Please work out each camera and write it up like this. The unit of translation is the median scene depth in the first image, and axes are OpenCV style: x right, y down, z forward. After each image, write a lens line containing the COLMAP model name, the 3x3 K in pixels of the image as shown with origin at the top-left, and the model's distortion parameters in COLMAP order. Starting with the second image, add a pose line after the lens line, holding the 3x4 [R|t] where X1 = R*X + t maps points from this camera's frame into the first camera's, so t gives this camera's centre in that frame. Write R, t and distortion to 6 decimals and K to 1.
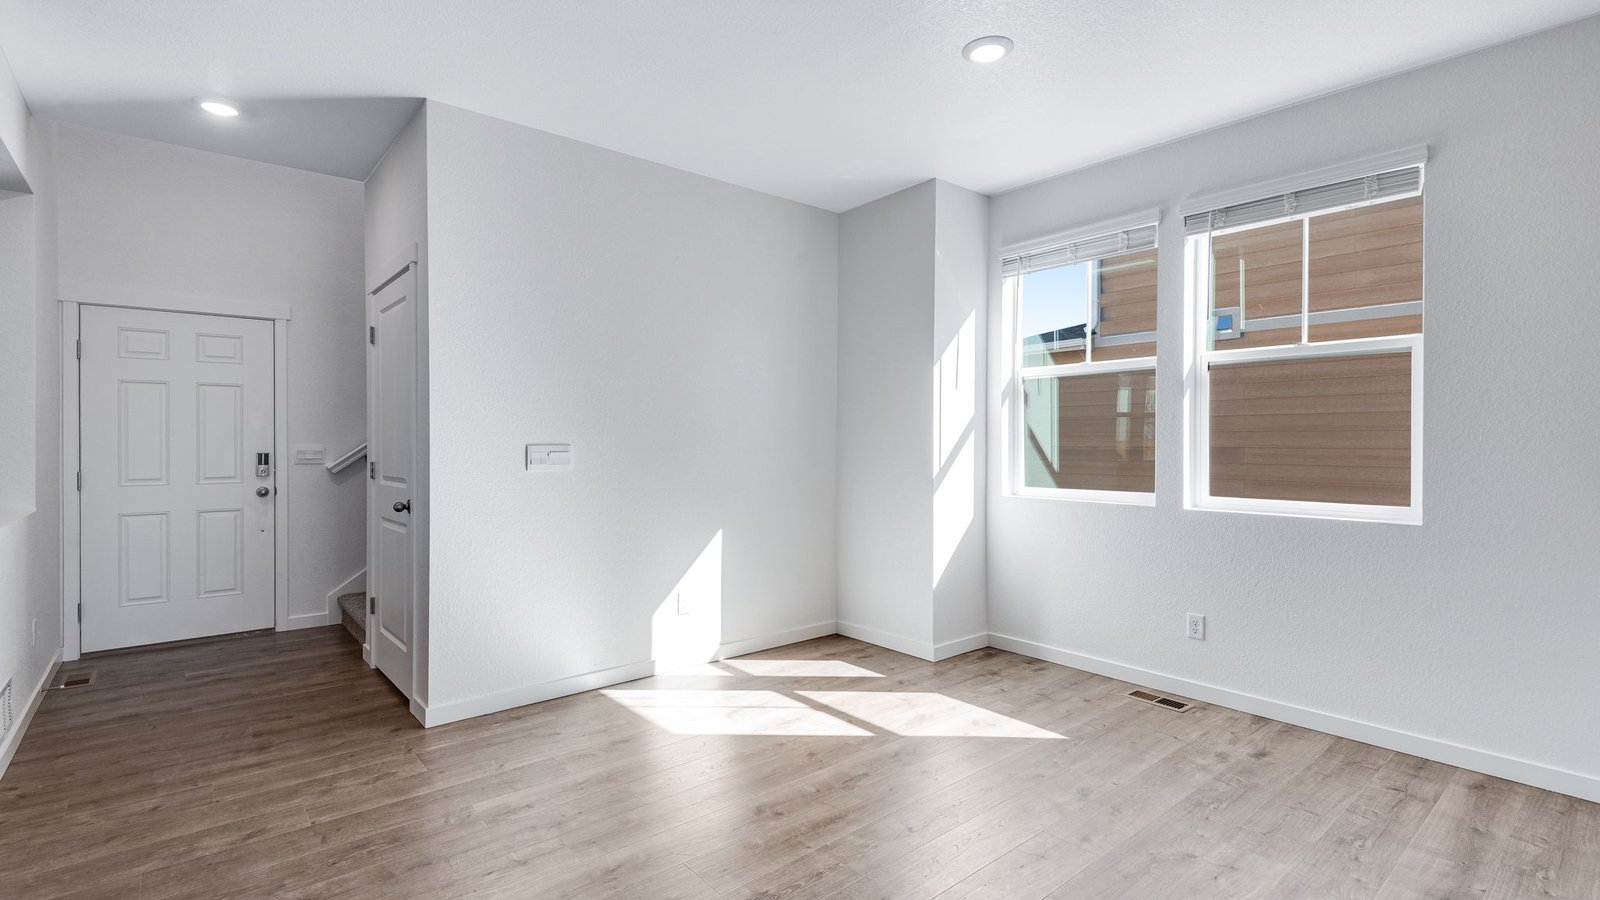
lens RADIAL K [[757.2, 0, 839.7], [0, 757.2, 442.9], [0, 0, 1]] dist [0.009868, -0.002100]
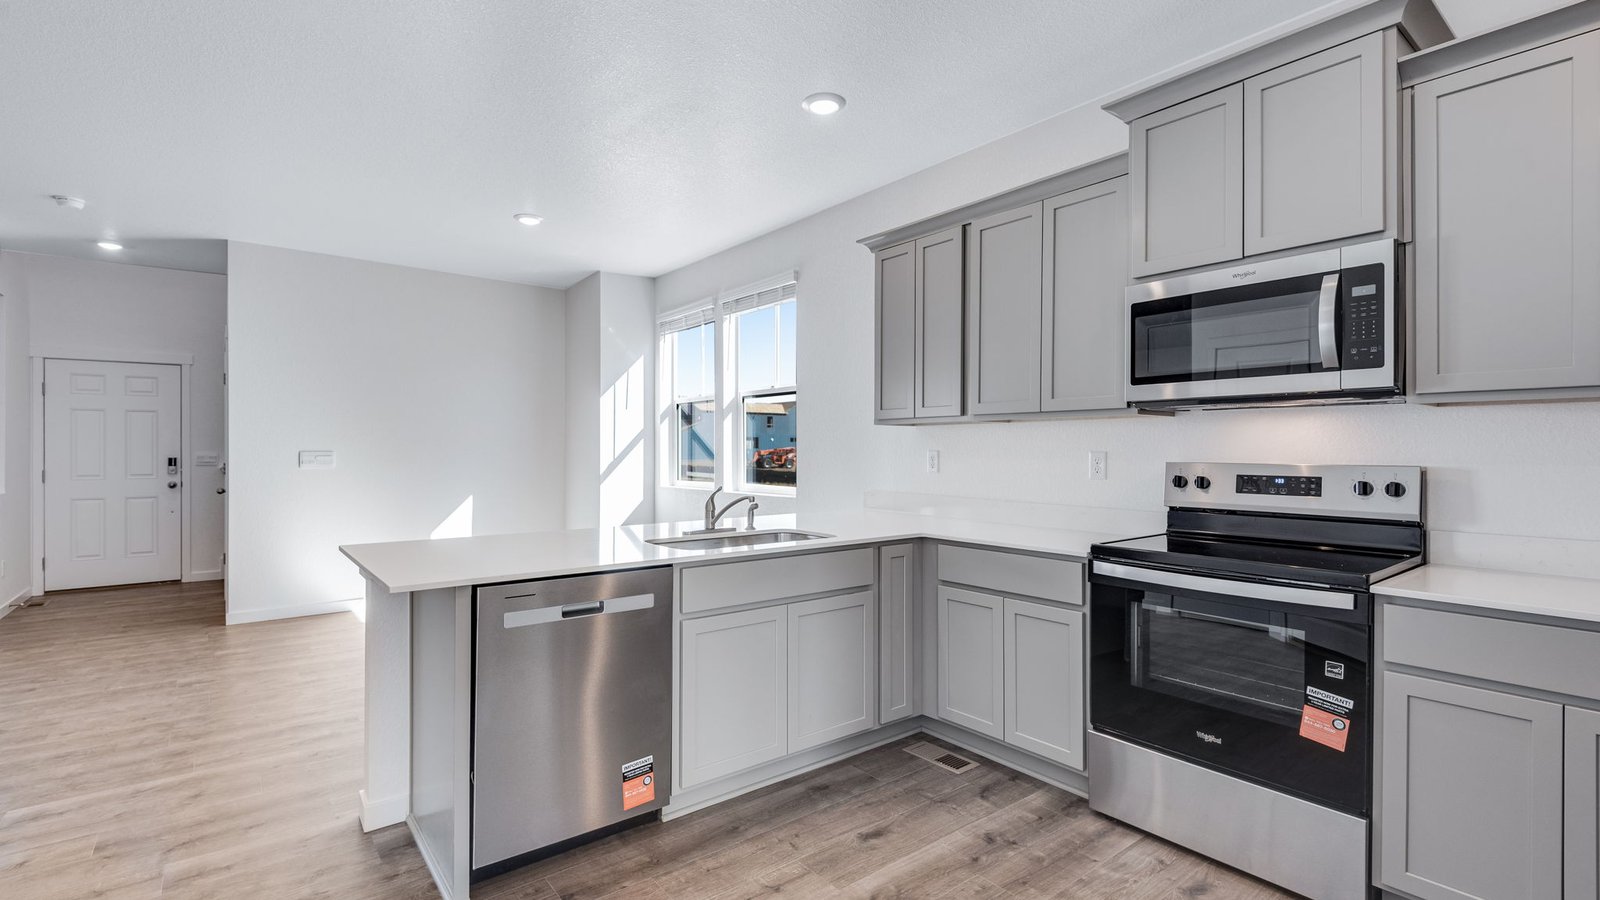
lens RADIAL K [[757.2, 0, 831.1], [0, 757.2, 450.7], [0, 0, 1]] dist [0.009868, -0.002100]
pose [[0.999342, -0.002660, -0.036175, 0.598755], [0.002712, 0.999995, 0.001391, 0.001315], [0.036171, -0.001488, 0.999344, -0.439007]]
